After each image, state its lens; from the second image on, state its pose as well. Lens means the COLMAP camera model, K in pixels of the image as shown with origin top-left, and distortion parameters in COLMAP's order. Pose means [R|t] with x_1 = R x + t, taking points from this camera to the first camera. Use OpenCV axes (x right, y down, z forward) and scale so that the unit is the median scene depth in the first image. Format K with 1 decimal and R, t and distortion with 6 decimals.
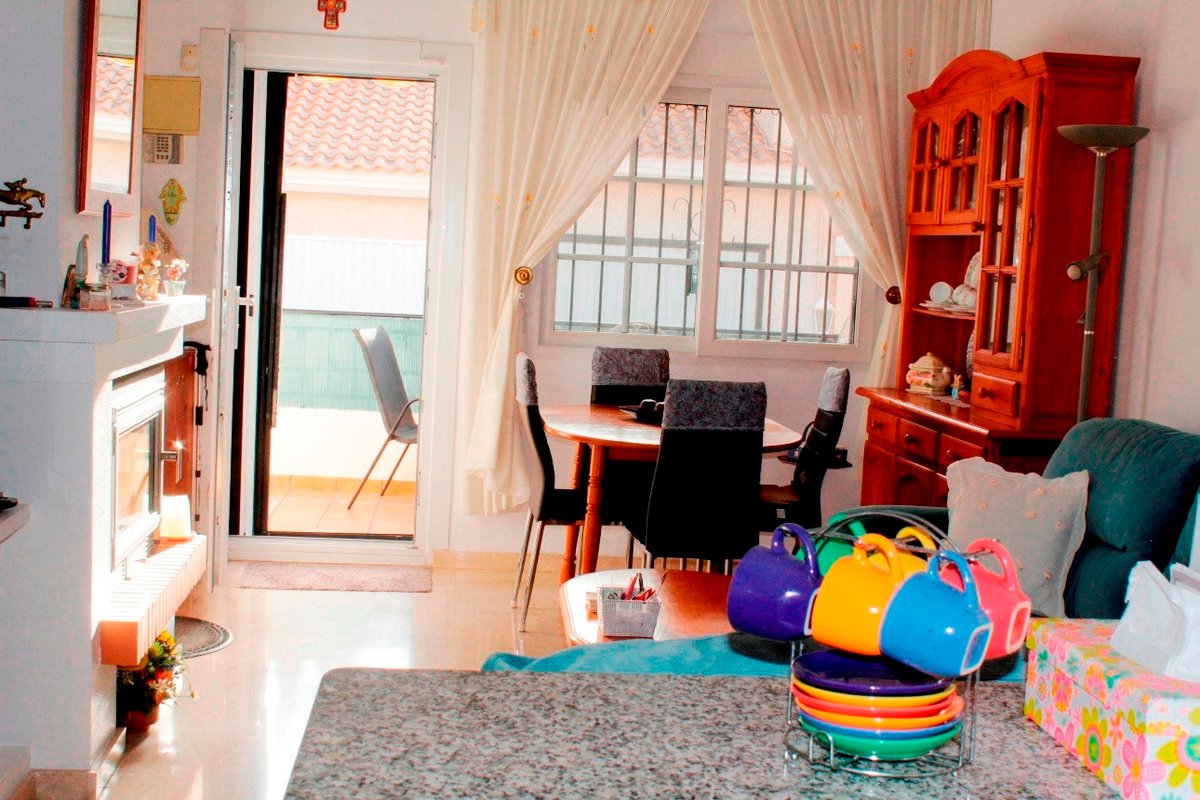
lens RADIAL K [[1573.7, 0, 600.4], [0, 1573.7, 398.5], [0, 0, 1]] dist [-0.084459, 0.000000]
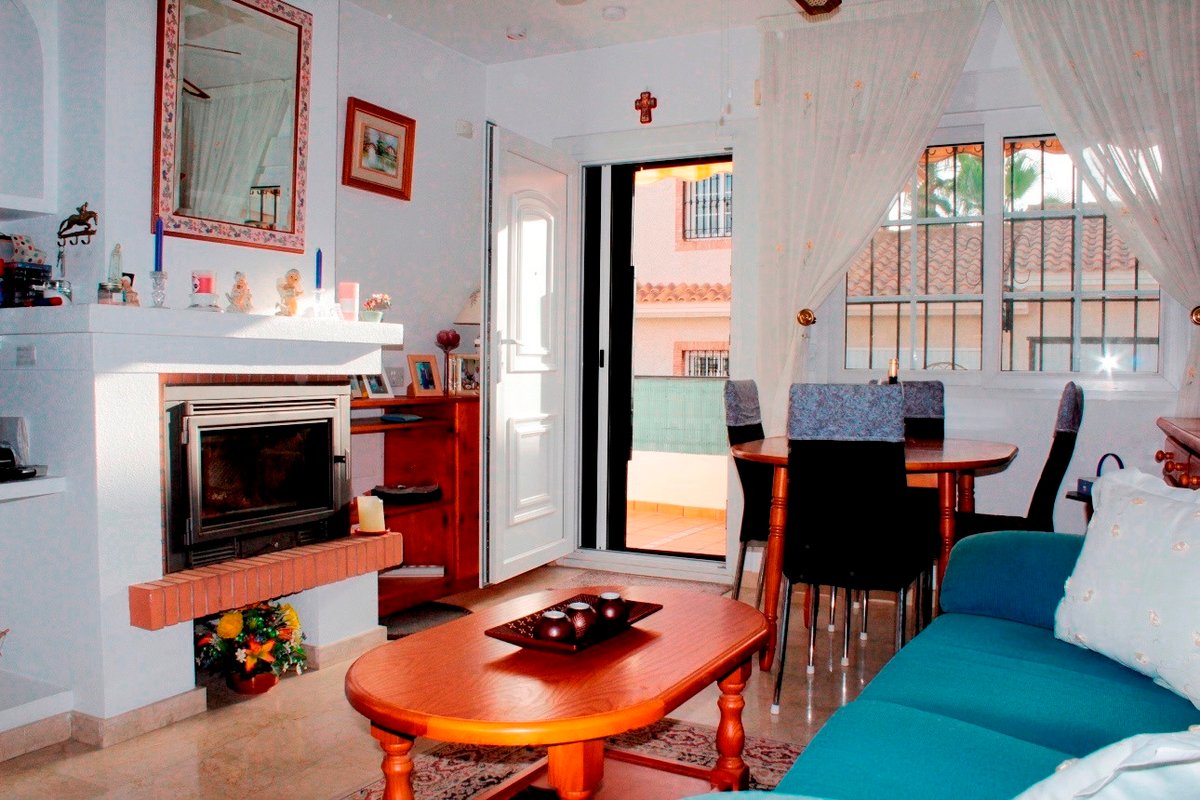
lens RADIAL K [[999.5, 0, 598.9], [0, 999.5, 401.0], [0, 0, 1]] dist [-0.113727, 0.010927]
pose [[0.822262, -0.026868, -0.568475, 0.221891], [-0.022468, 0.996574, -0.079599, 0.036318], [0.568666, 0.078224, 0.818841, 0.374051]]
